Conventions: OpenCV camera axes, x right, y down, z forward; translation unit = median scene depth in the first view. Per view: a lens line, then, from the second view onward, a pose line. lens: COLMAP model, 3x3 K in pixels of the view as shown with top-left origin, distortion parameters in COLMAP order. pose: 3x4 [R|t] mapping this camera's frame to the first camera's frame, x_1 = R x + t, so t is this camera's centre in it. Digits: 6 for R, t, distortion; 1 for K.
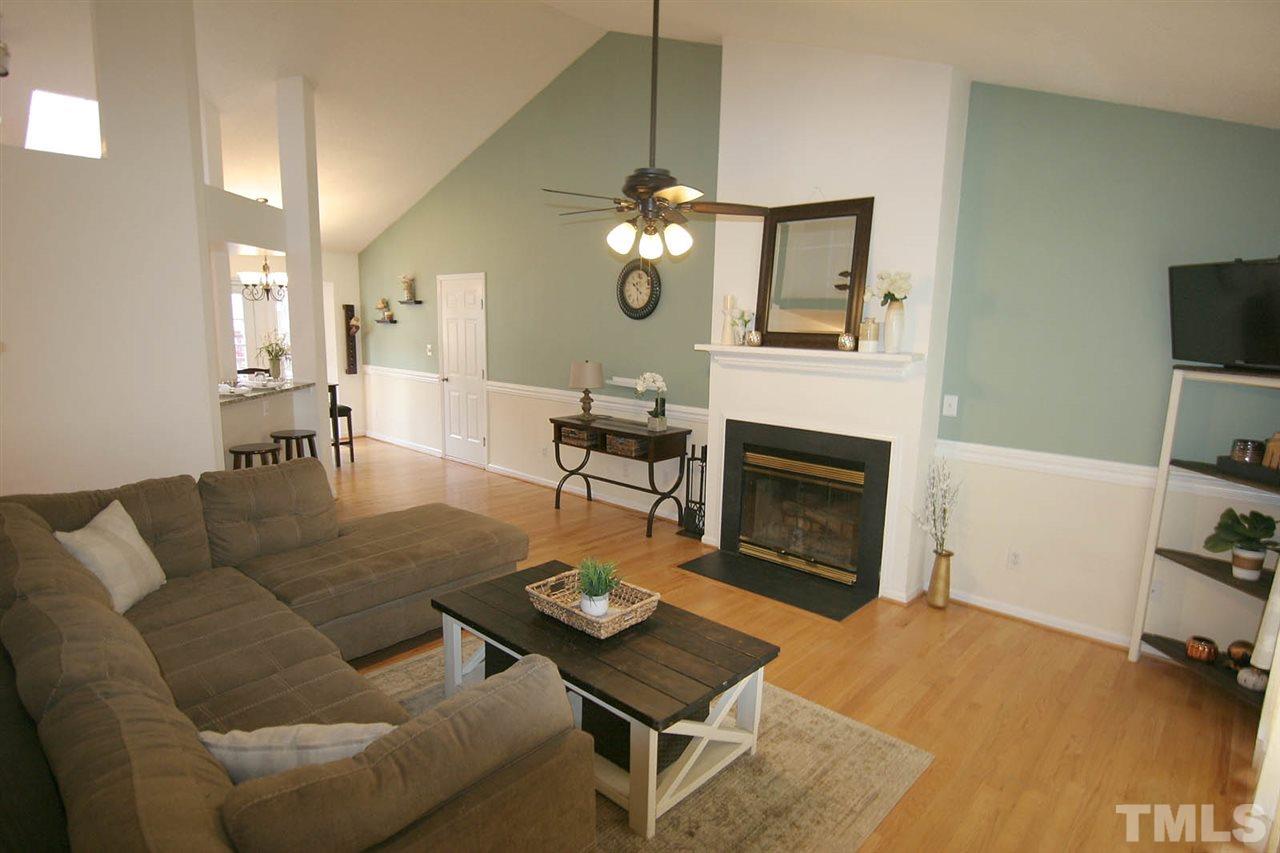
lens RADIAL K [[672.9, 0, 650.3], [0, 672.9, 434.2], [0, 0, 1]] dist [-0.003099, -0.001361]
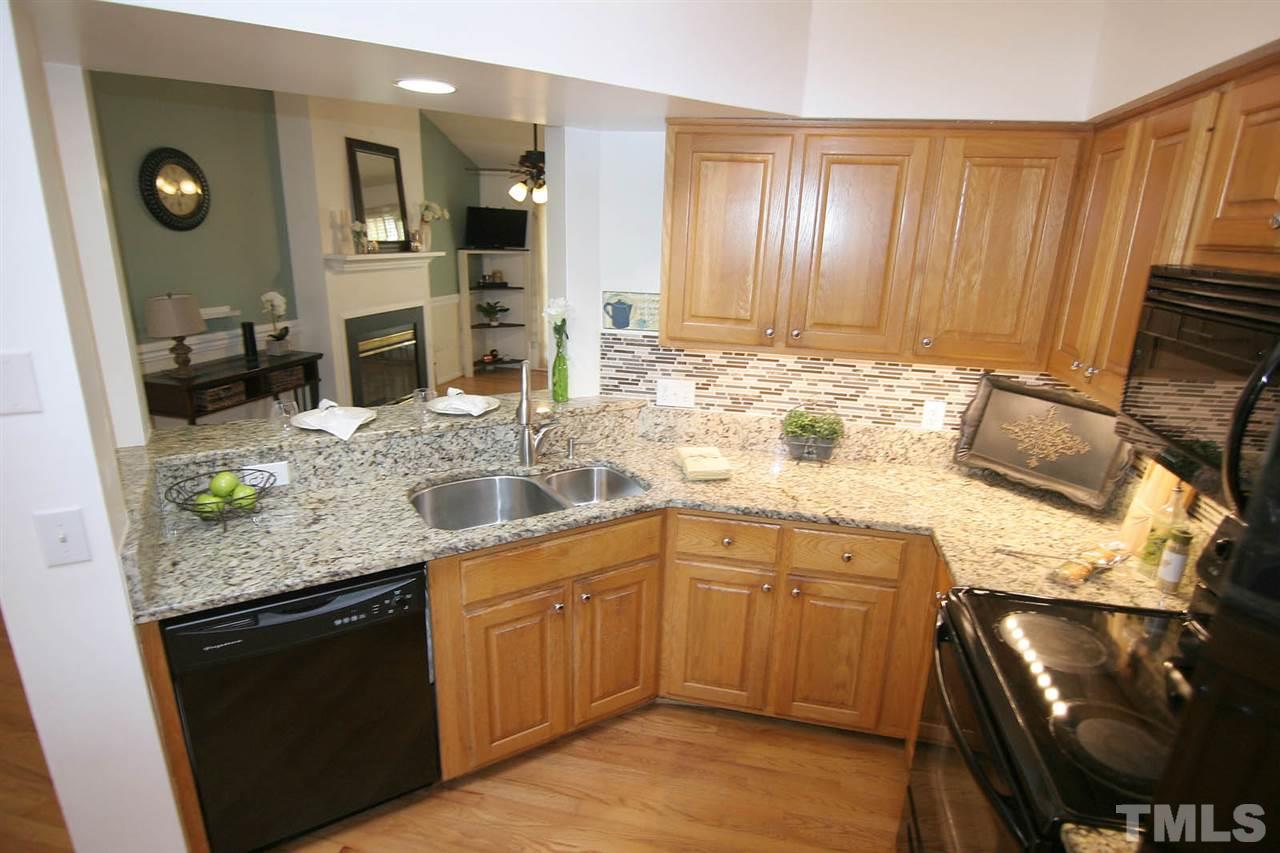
lens RADIAL K [[672.9, 0, 650.3], [0, 672.9, 434.2], [0, 0, 1]] dist [-0.003099, -0.001361]
pose [[-0.488243, -0.293477, 0.821882, -1.201388], [0.095530, 0.918129, 0.384595, -0.246282], [-0.867464, 0.266290, -0.420234, 1.127652]]
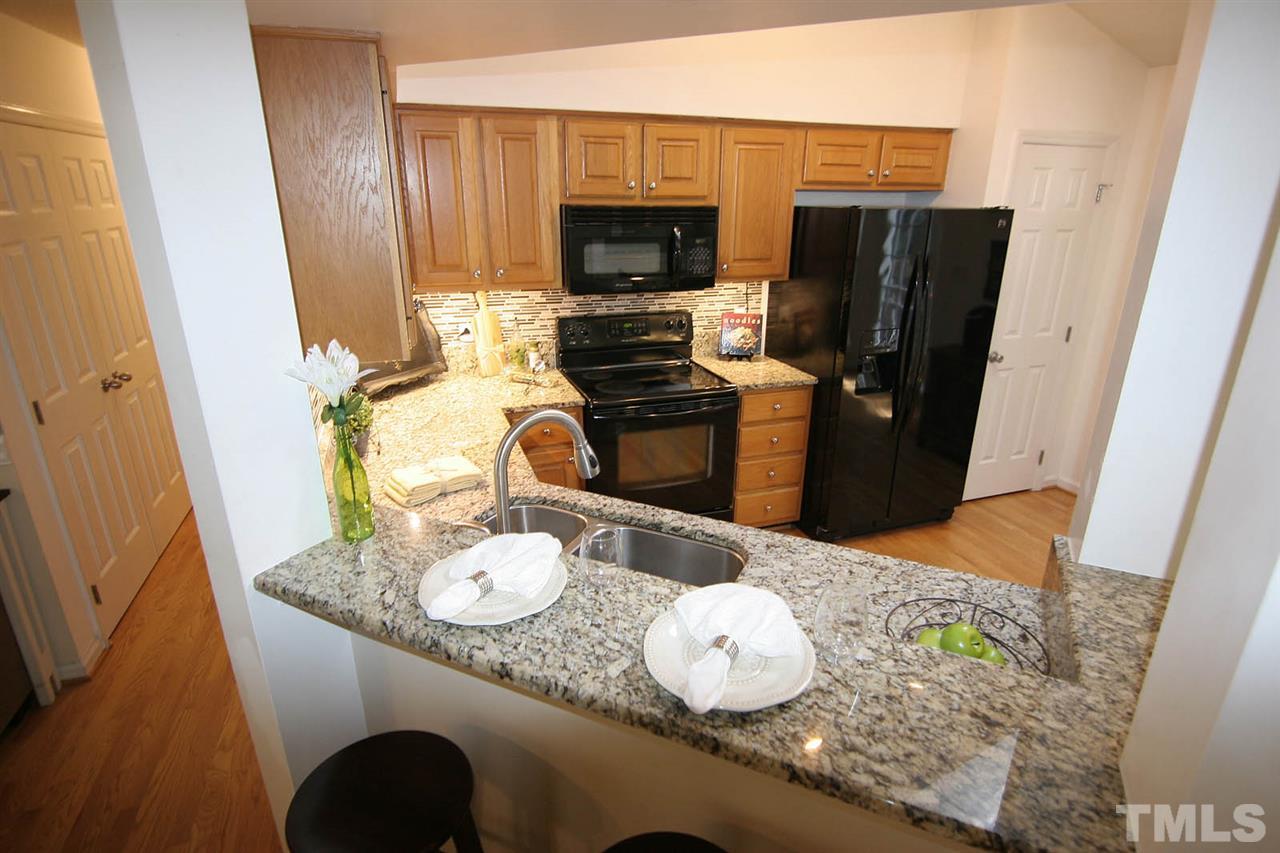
lens RADIAL K [[672.9, 0, 650.3], [0, 672.9, 434.2], [0, 0, 1]] dist [-0.003099, -0.001361]
pose [[-0.477741, 0.265348, -0.837469, -0.459748], [-0.163387, 0.909823, 0.381479, -0.235061], [0.863173, 0.319079, -0.391306, 1.163152]]
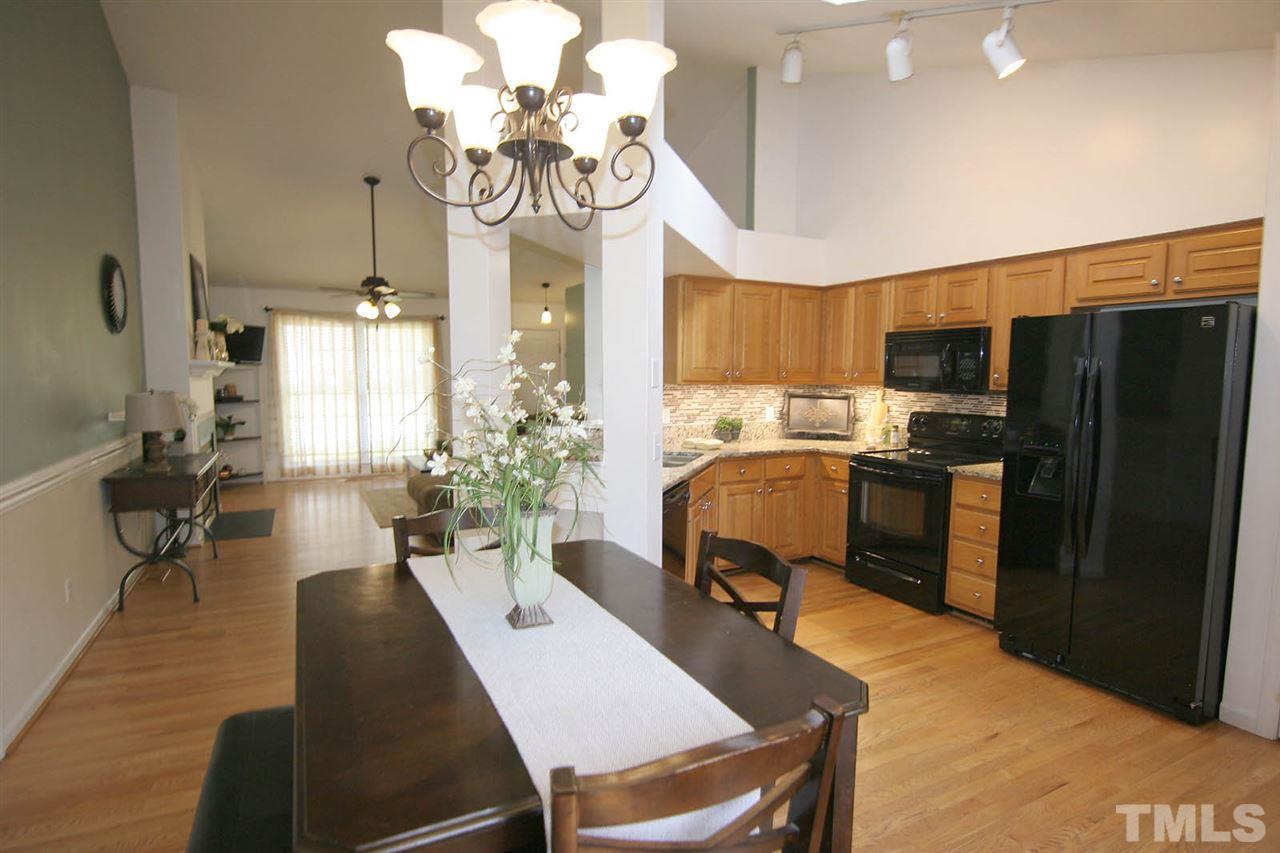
lens RADIAL K [[672.9, 0, 650.3], [0, 672.9, 434.2], [0, 0, 1]] dist [-0.003099, -0.001361]
pose [[-0.934818, -0.066986, 0.348751, -1.063064], [0.026429, 0.966203, 0.256423, -0.295127], [-0.354141, 0.248926, -0.901454, 1.843472]]
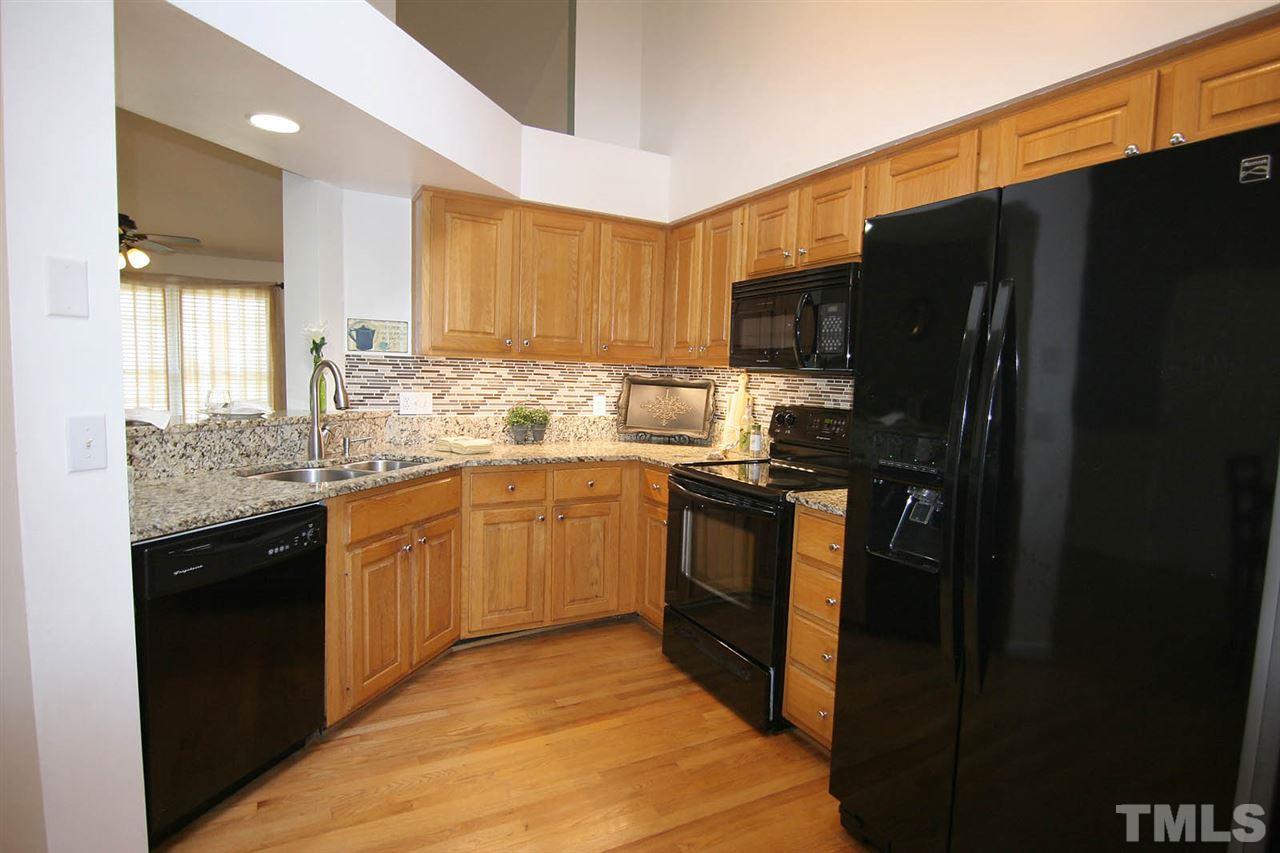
lens RADIAL K [[672.9, 0, 650.3], [0, 672.9, 434.2], [0, 0, 1]] dist [-0.003099, -0.001361]
pose [[-0.938353, -0.089511, 0.333888, -1.191614], [-0.002477, 0.967609, 0.252442, -0.197174], [-0.345669, 0.236053, -0.908180, 1.437137]]
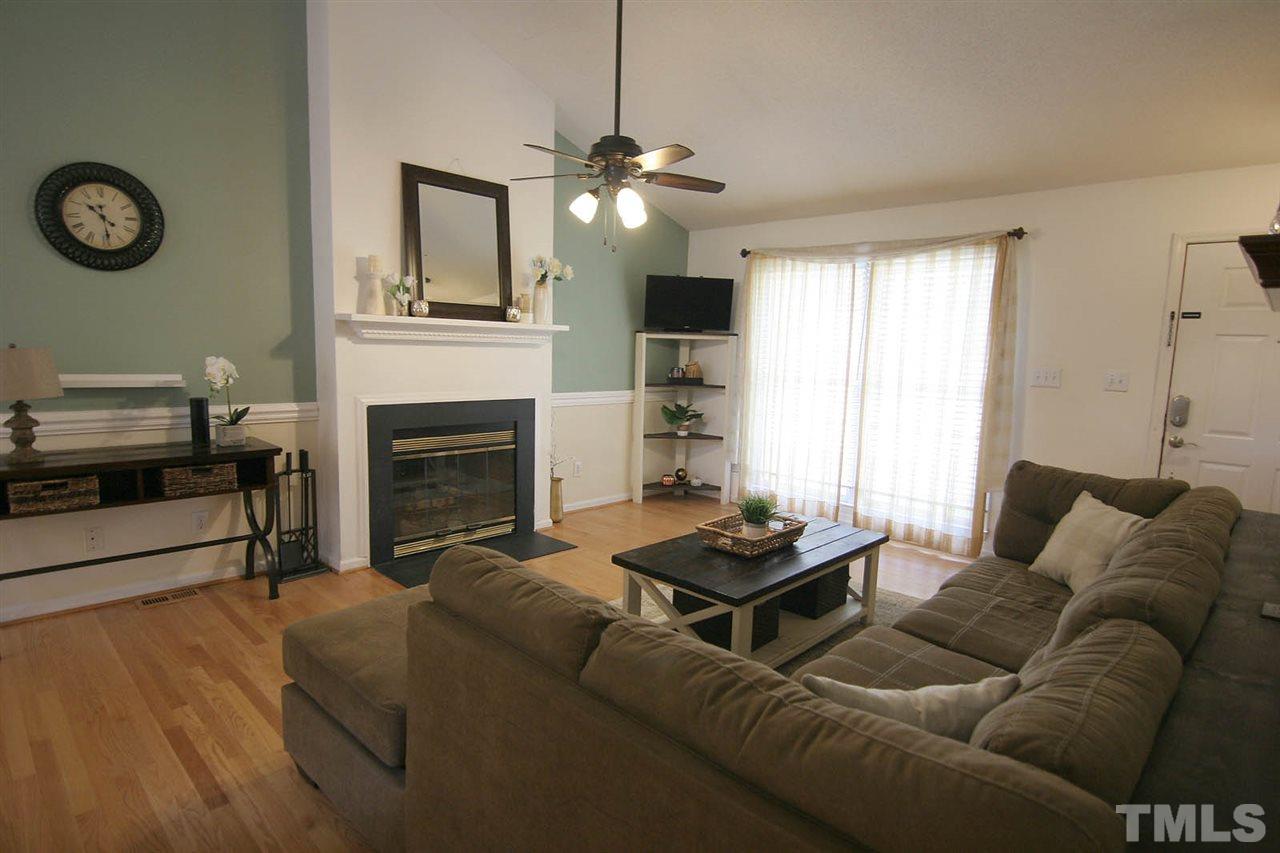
lens RADIAL K [[672.9, 0, 650.3], [0, 672.9, 434.2], [0, 0, 1]] dist [-0.003099, -0.001361]
pose [[0.036312, -0.156465, 0.987016, -0.721799], [0.136900, 0.979135, 0.150179, -0.067942], [-0.989919, 0.129670, 0.056975, 0.640264]]
